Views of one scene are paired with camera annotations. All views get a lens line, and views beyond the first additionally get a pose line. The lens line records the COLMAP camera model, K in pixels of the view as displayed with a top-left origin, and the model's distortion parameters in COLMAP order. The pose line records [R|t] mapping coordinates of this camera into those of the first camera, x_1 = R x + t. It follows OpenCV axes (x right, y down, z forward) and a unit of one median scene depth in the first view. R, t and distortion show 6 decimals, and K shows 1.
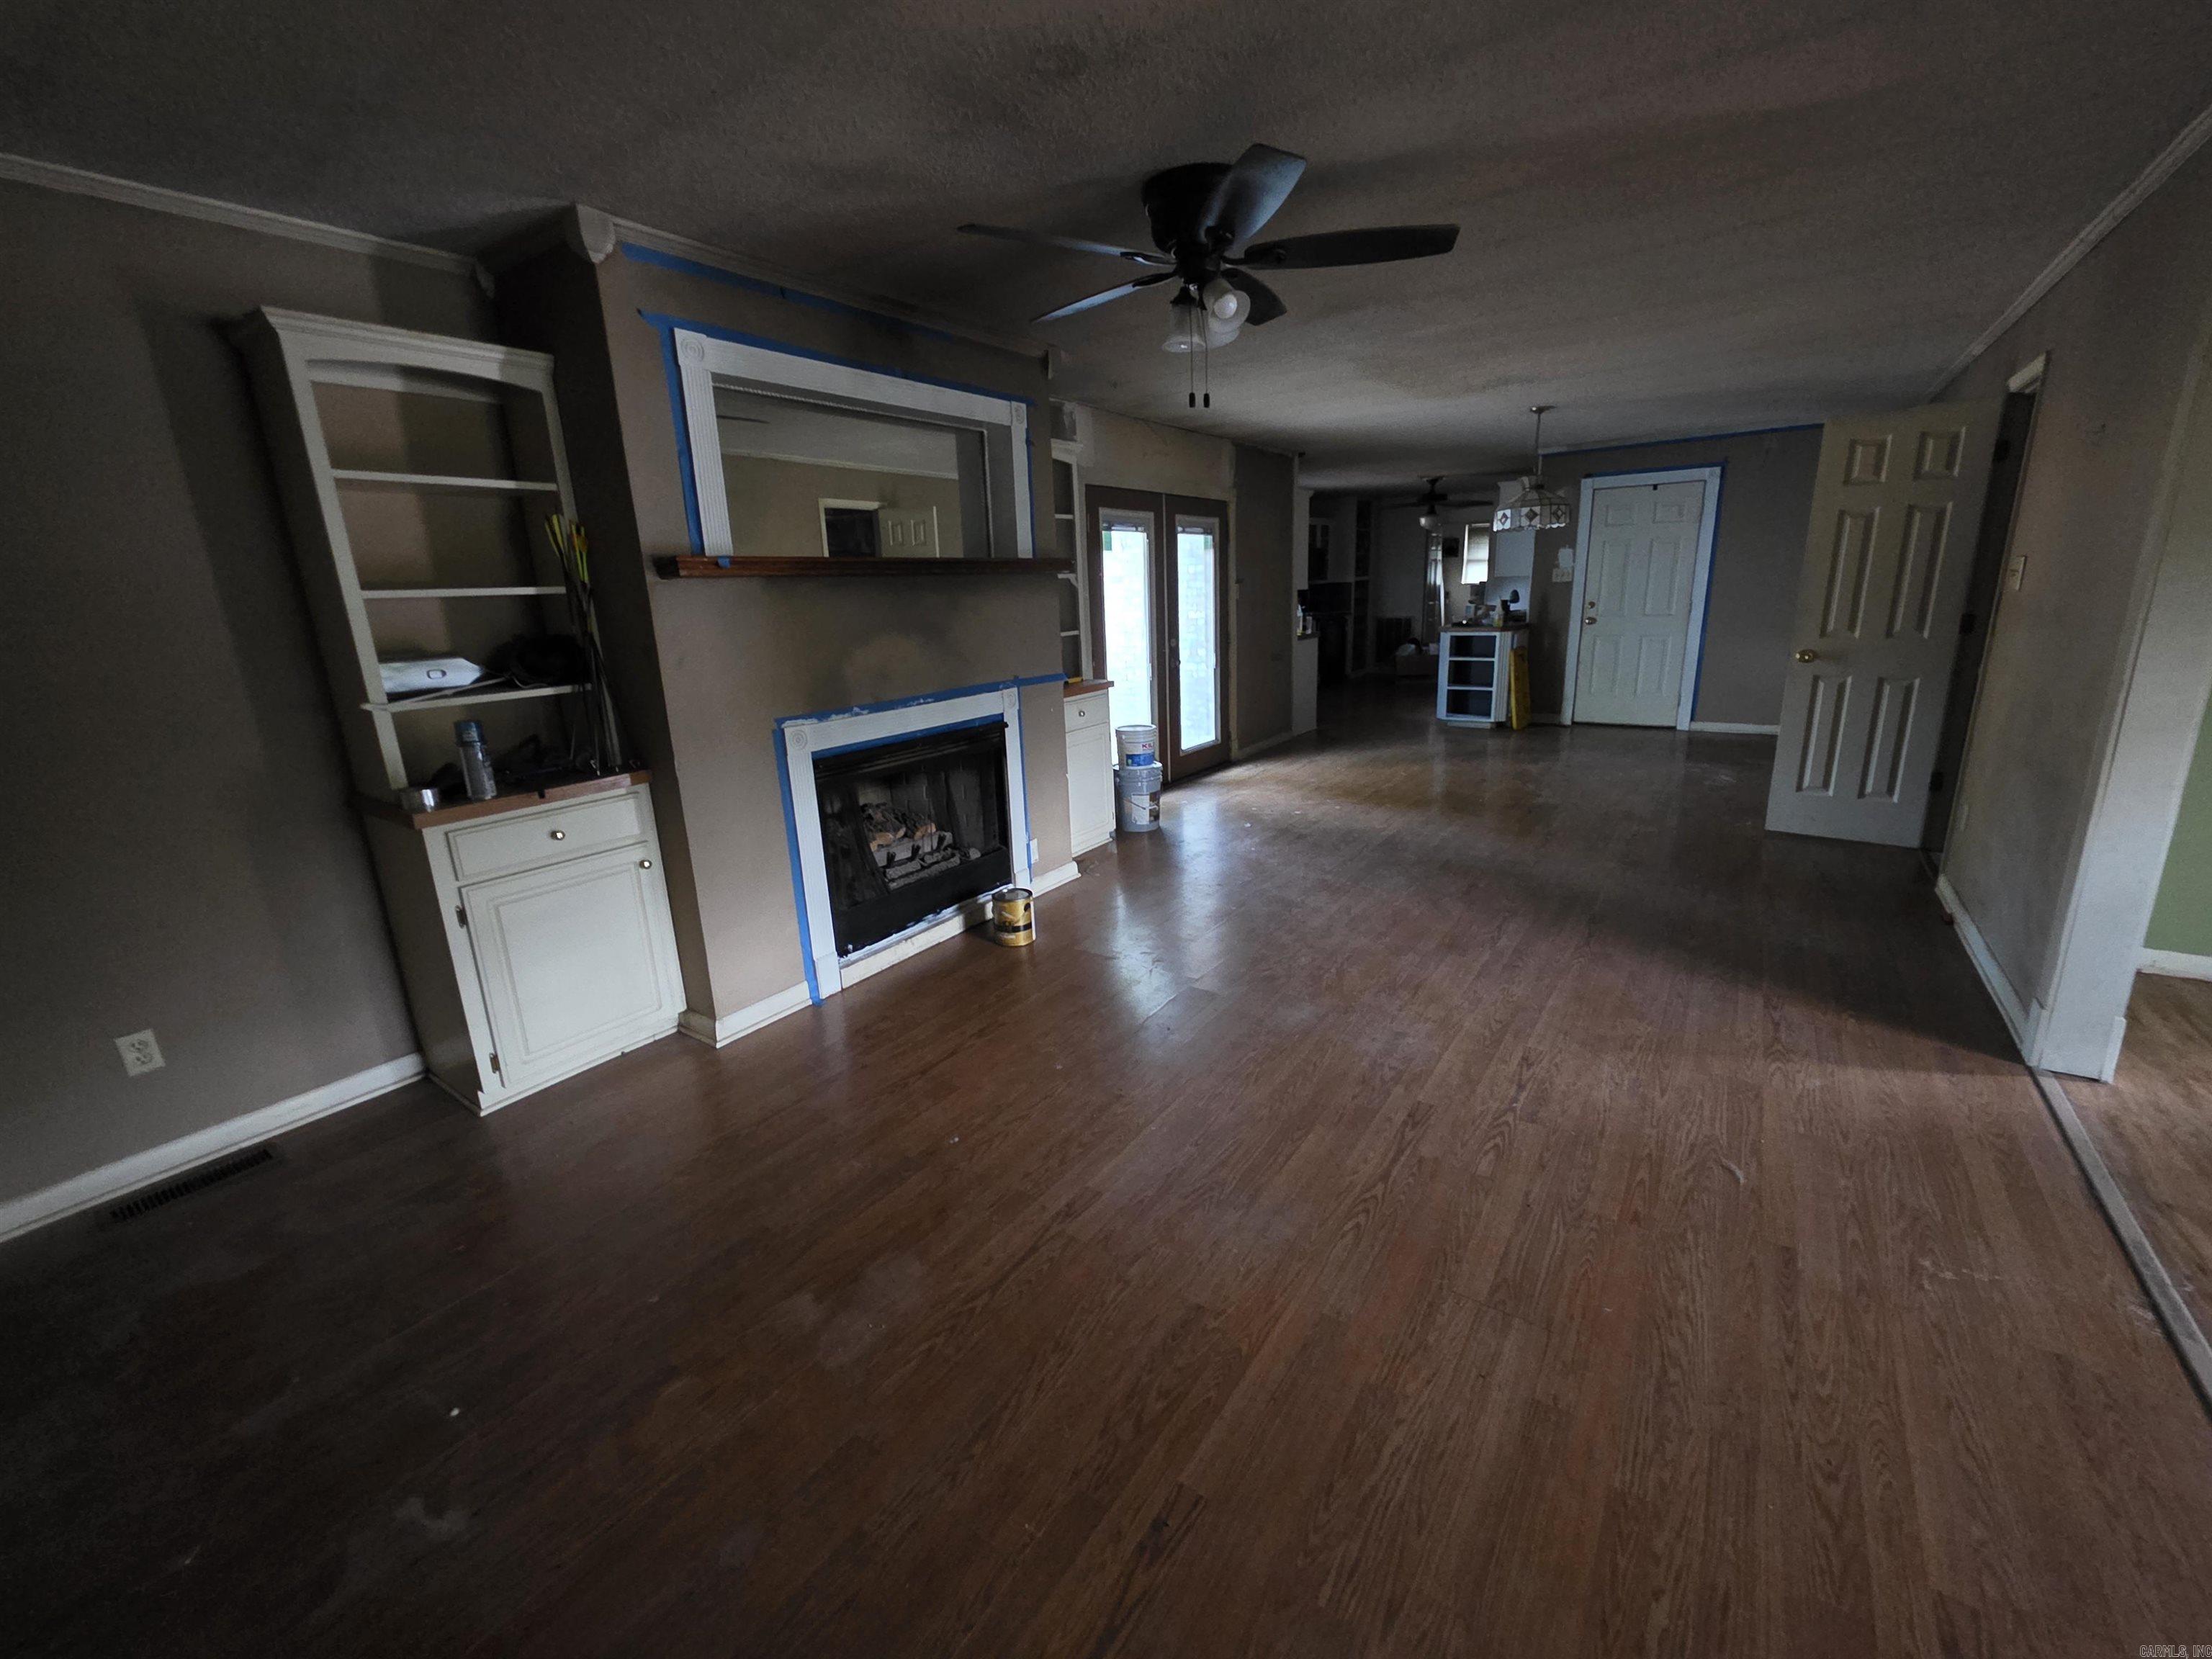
lens RADIAL K [[887.1, 0, 1114.9], [0, 887.1, 812.9], [0, 0, 1]] dist [-0.002038, 0.000109]
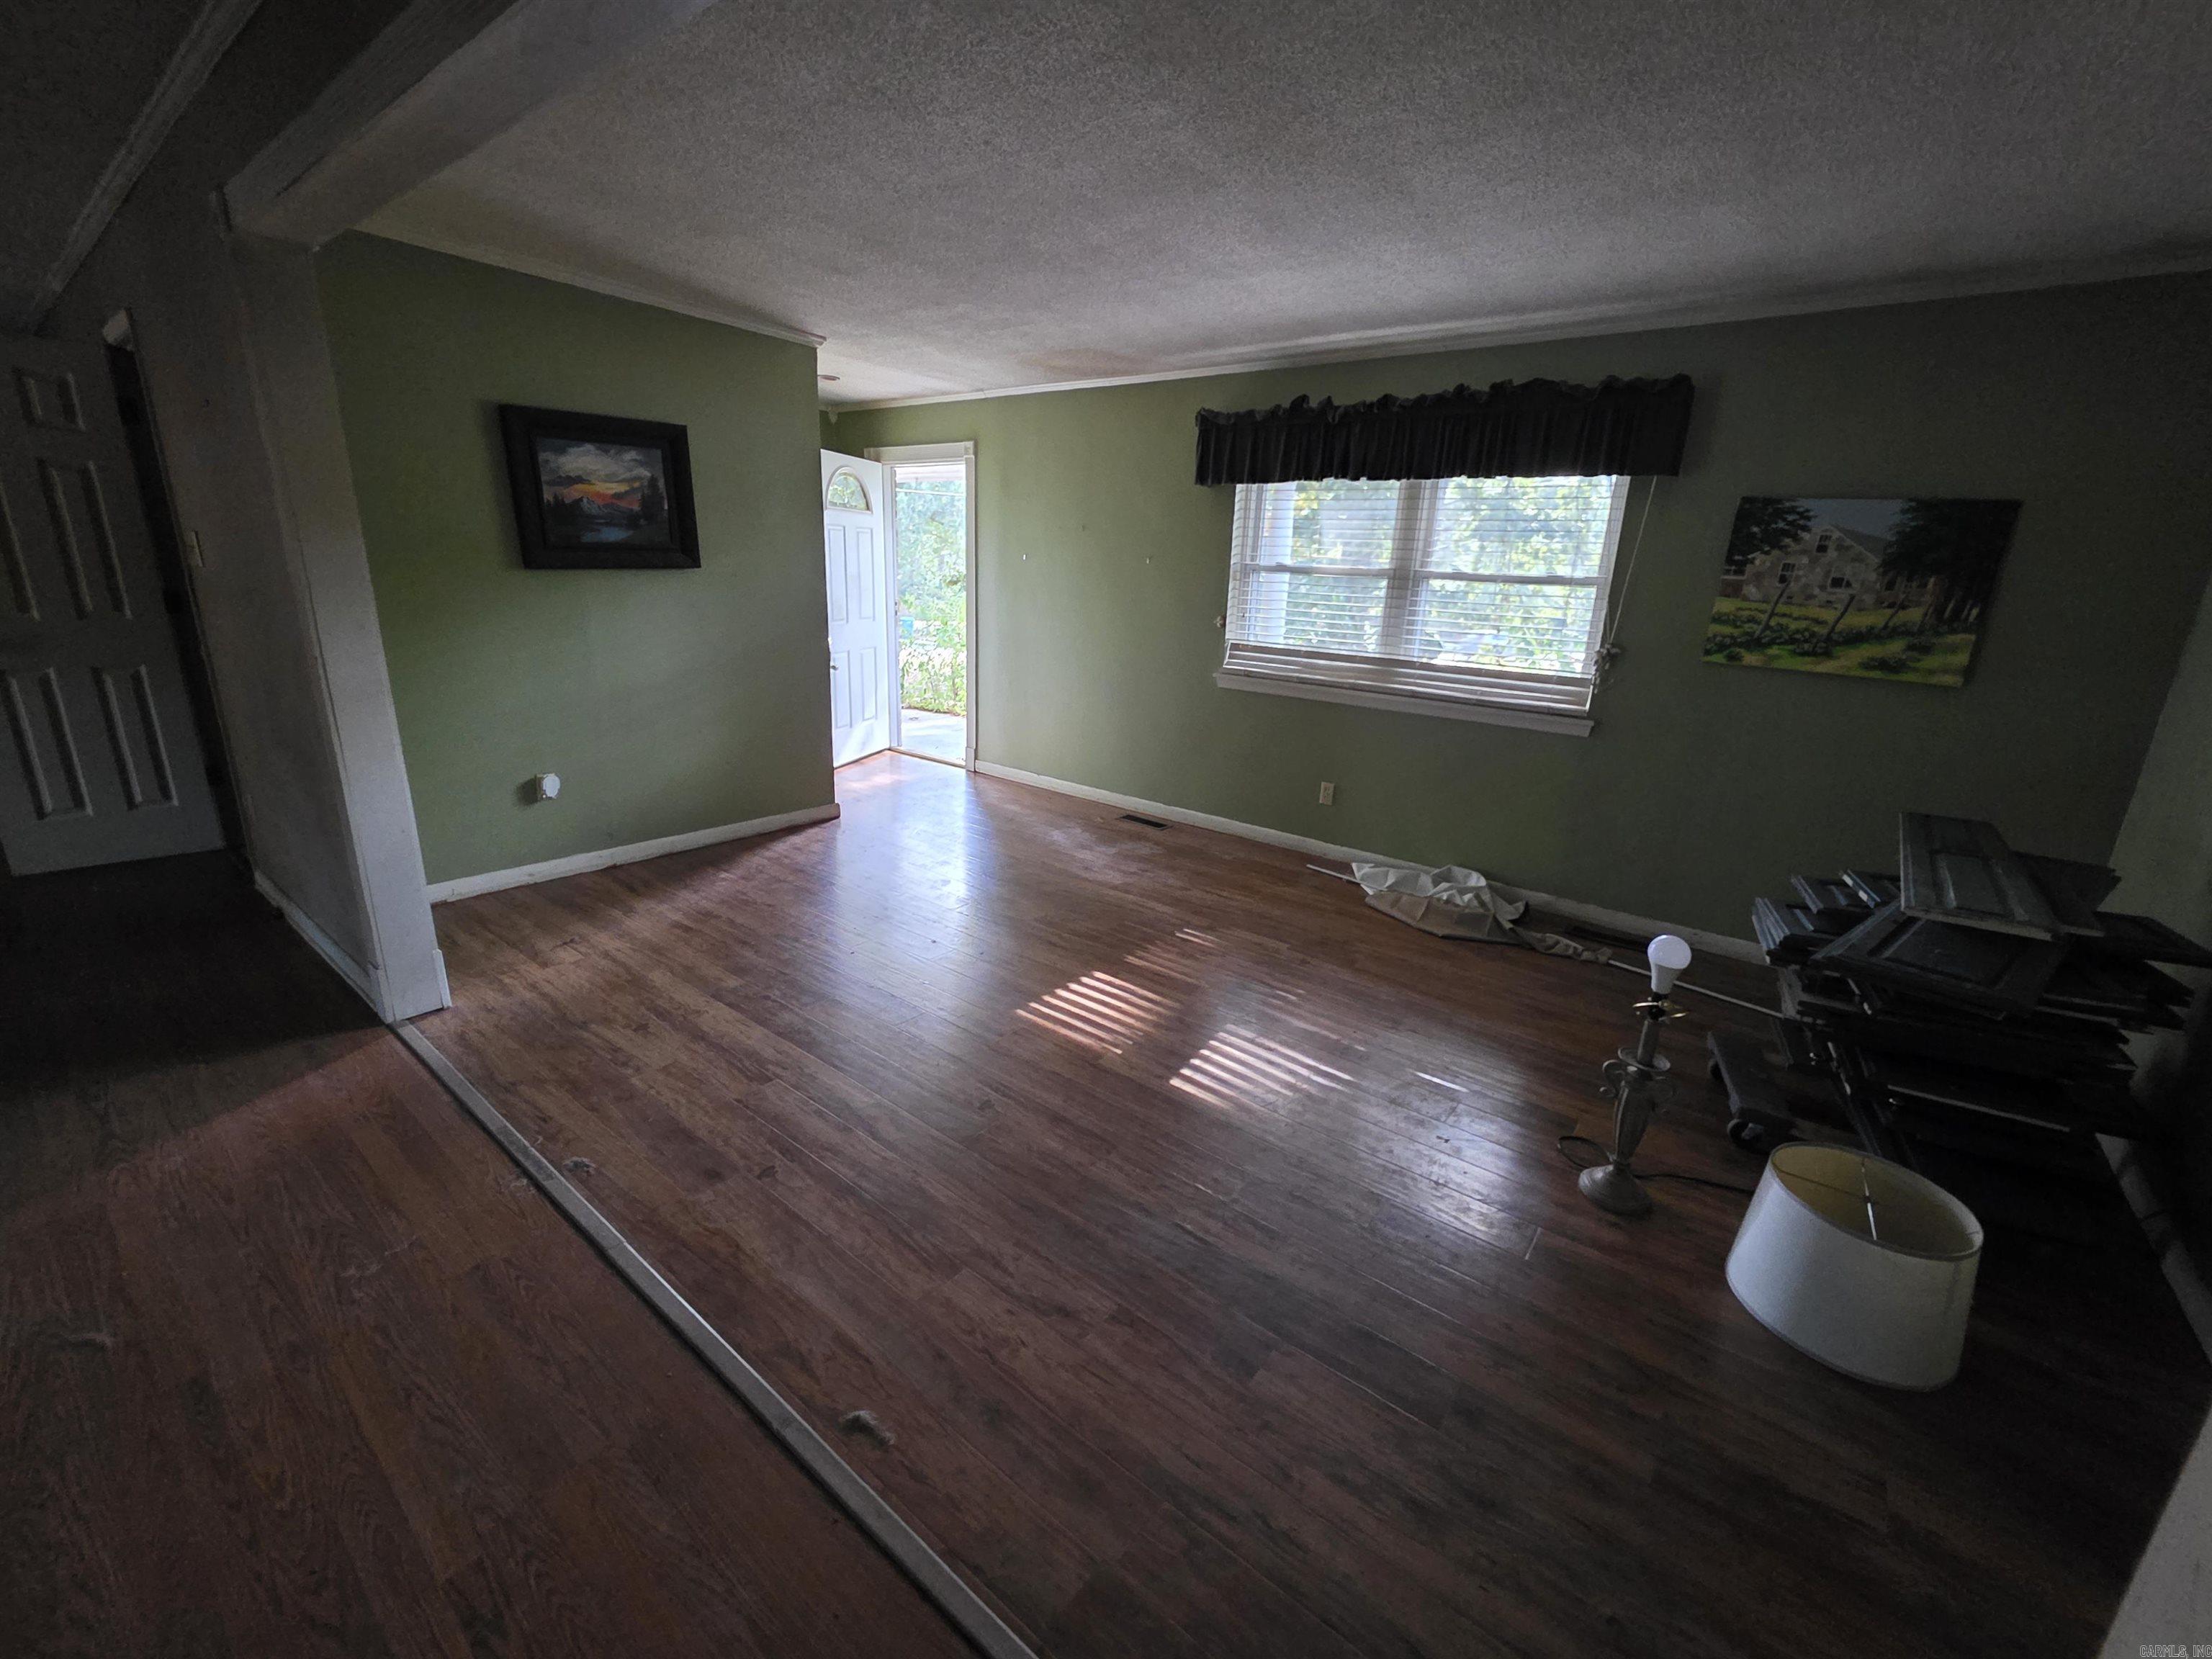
lens RADIAL K [[887.1, 0, 1114.9], [0, 887.1, 812.9], [0, 0, 1]] dist [-0.002038, 0.000109]
pose [[0.054629, -0.228747, 0.971952, 0.115751], [0.208694, 0.954523, 0.212916, 0.002815], [-0.976454, 0.191209, 0.099883, 0.002373]]
